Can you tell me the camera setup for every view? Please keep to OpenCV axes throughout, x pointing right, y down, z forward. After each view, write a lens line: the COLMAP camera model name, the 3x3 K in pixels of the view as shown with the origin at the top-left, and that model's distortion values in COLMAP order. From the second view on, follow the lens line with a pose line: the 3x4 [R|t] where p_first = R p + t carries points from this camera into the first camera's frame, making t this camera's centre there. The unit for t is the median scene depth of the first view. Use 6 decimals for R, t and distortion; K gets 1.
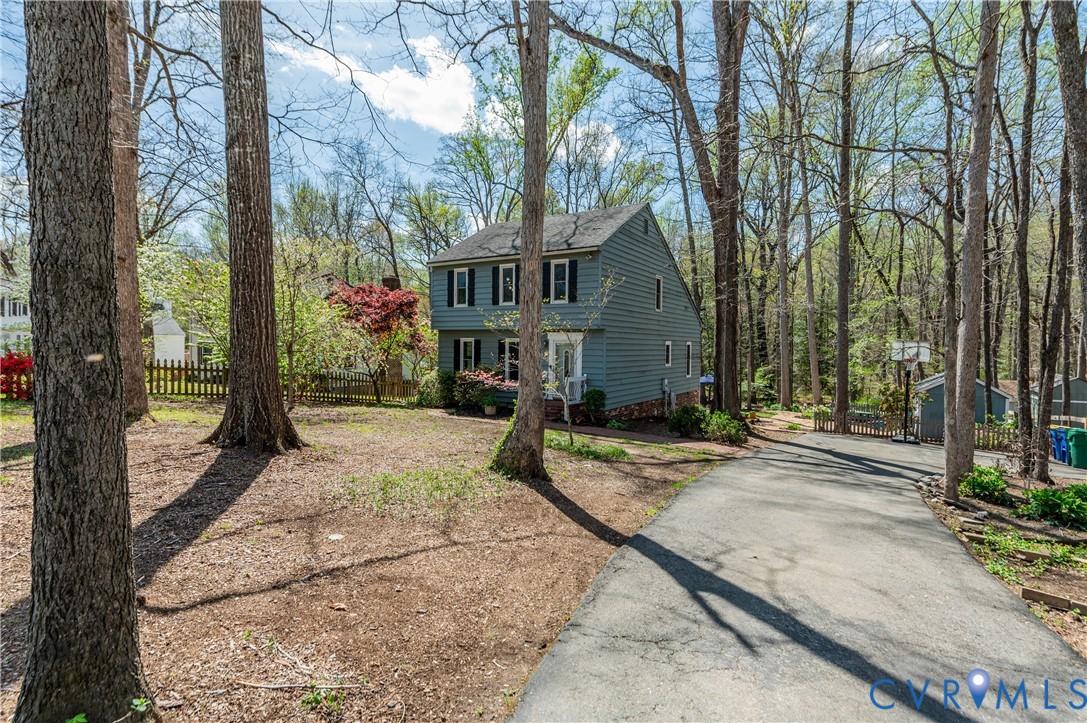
lens RADIAL K [[486.9, 0, 550.4], [0, 486.9, 341.6], [0, 0, 1]] dist [0.000548, -0.000412]
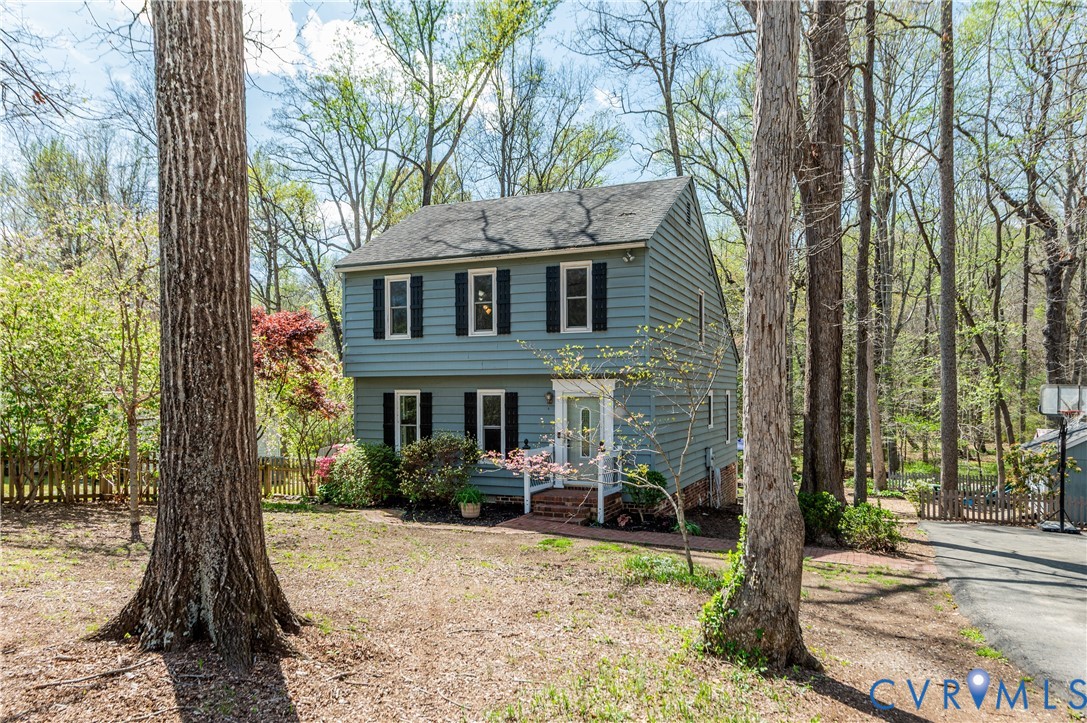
lens RADIAL K [[710.0, 0, 540.8], [0, 710.0, 386.1], [0, 0, 1]] dist [-0.000544, -0.001984]
pose [[0.988662, -0.013202, 0.149576, -0.157145], [0.013950, 0.999895, -0.003957, -0.007395], [-0.149508, 0.005998, 0.988742, 0.111071]]
